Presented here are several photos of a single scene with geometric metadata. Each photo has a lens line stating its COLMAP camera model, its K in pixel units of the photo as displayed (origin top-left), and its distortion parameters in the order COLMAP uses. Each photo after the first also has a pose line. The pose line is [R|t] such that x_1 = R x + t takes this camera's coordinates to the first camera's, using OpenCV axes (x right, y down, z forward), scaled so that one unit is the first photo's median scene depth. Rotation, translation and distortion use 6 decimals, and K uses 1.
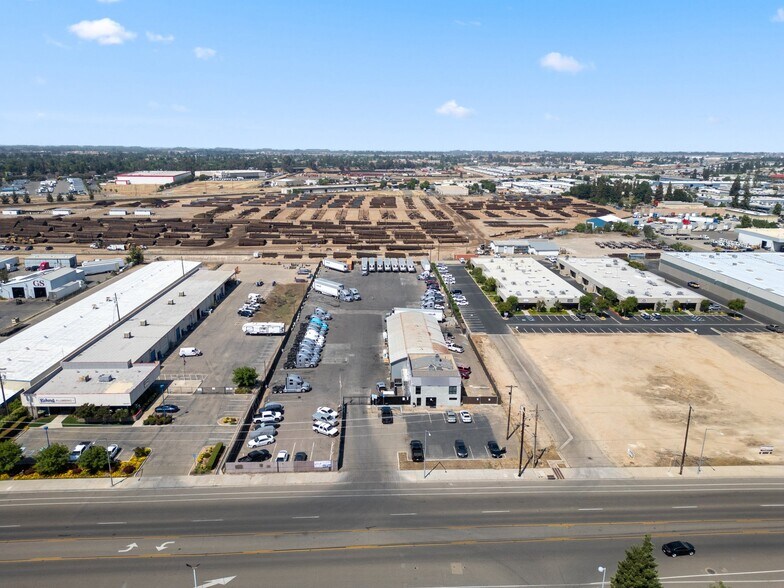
lens RADIAL K [[547.2, 0, 389.6], [0, 547.2, 291.8], [0, 0, 1]] dist [0.071514, -0.072502]
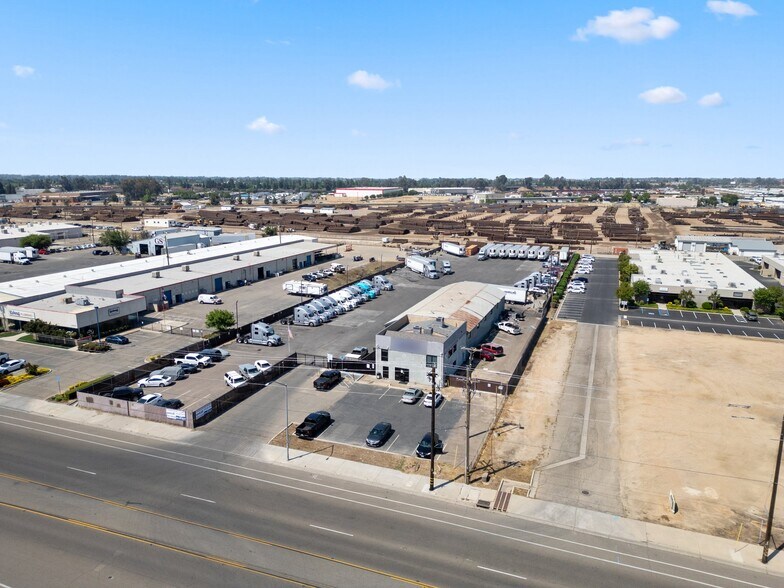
lens RADIAL K [[547.2, 0, 389.6], [0, 547.2, 291.8], [0, 0, 1]] dist [0.071514, -0.072502]
pose [[0.916207, 0.077672, -0.393106, 0.271347], [-0.098127, 0.994654, -0.032175, 0.099603], [0.388506, 0.068054, 0.918930, 0.290590]]
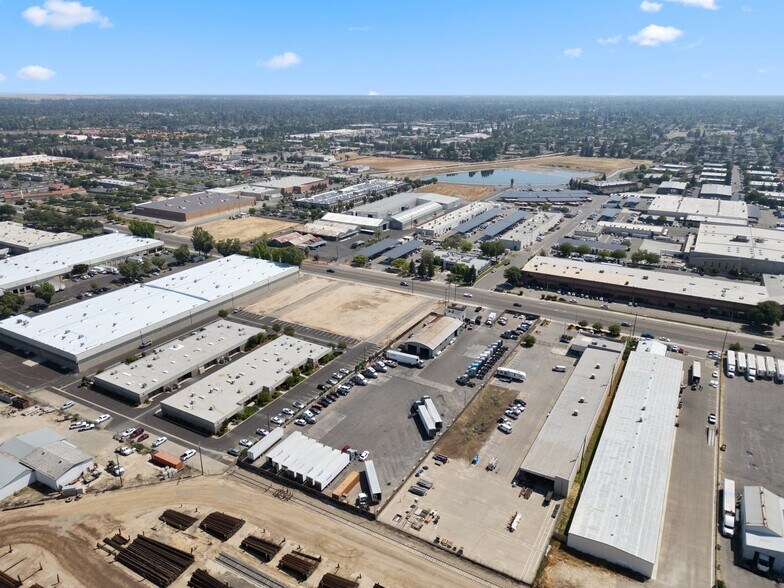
lens RADIAL K [[547.2, 0, 389.6], [0, 547.2, 291.8], [0, 0, 1]] dist [0.071514, -0.072502]
pose [[-0.851450, -0.188294, 0.489468, -0.714167], [0.124865, 0.833695, 0.537923, -1.065027], [-0.509355, 0.519132, -0.686338, 2.339509]]
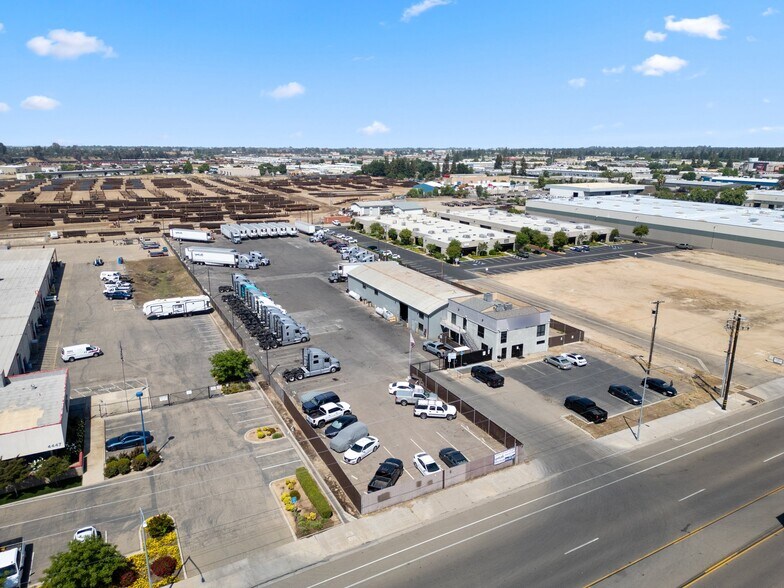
lens RADIAL K [[547.2, 0, 389.6], [0, 547.2, 291.8], [0, 0, 1]] dist [0.071514, -0.072502]
pose [[0.902007, -0.115874, 0.415880, -0.312352], [0.114277, 0.993031, 0.028826, 0.067751], [-0.416322, 0.021524, 0.908962, 0.333627]]
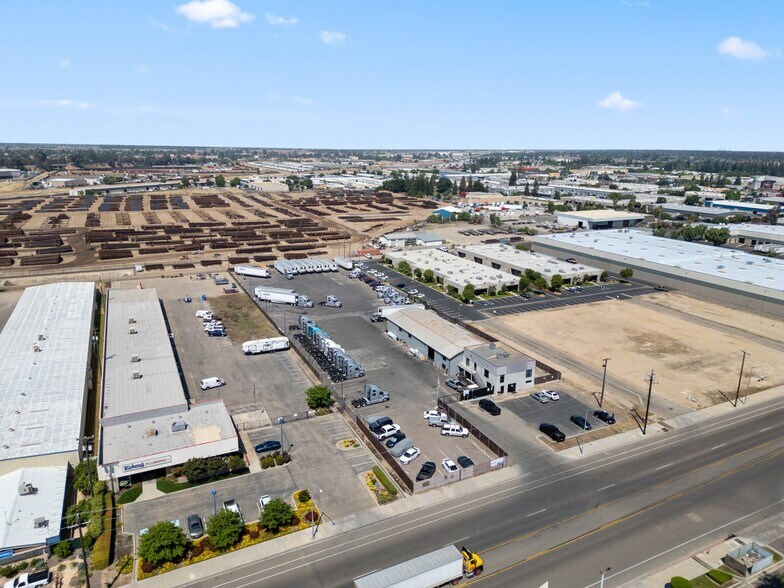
lens RADIAL K [[547.2, 0, 389.6], [0, 547.2, 291.8], [0, 0, 1]] dist [0.071514, -0.072502]
pose [[0.914407, -0.103380, 0.391373, -0.444102], [0.100218, 0.994556, 0.028559, -0.030451], [-0.392195, 0.013109, 0.919789, 0.097731]]
